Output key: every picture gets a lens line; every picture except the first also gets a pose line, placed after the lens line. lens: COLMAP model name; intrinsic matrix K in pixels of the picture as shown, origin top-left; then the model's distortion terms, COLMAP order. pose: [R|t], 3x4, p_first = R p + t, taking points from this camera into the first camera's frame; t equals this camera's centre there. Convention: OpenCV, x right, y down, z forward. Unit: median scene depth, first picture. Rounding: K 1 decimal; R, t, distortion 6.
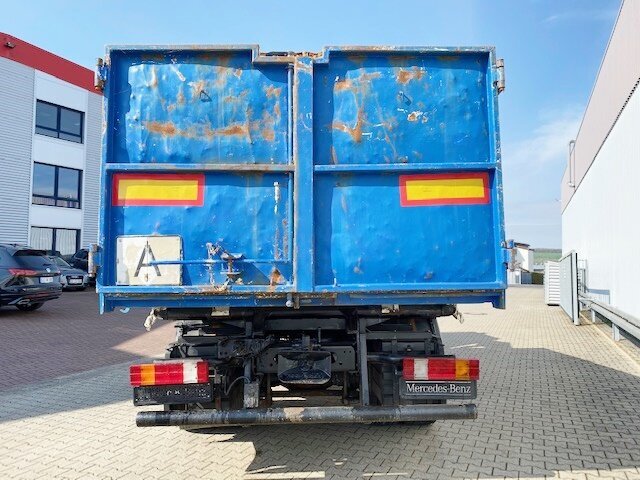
lens RADIAL K [[495.6, 0, 326.8], [0, 495.6, 240.2], [0, 0, 1]] dist [0.007313, -0.000749]
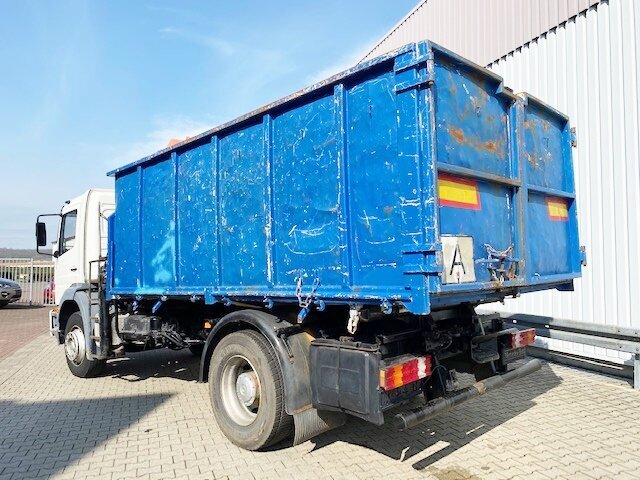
lens RADIAL K [[495.6, 0, 326.8], [0, 495.6, 240.2], [0, 0, 1]] dist [0.007313, -0.000749]
pose [[0.720370, 0.024427, 0.693159, -1.250671], [-0.023460, 0.999666, -0.010847, 0.017822], [-0.693193, -0.008448, 0.720703, 0.430767]]
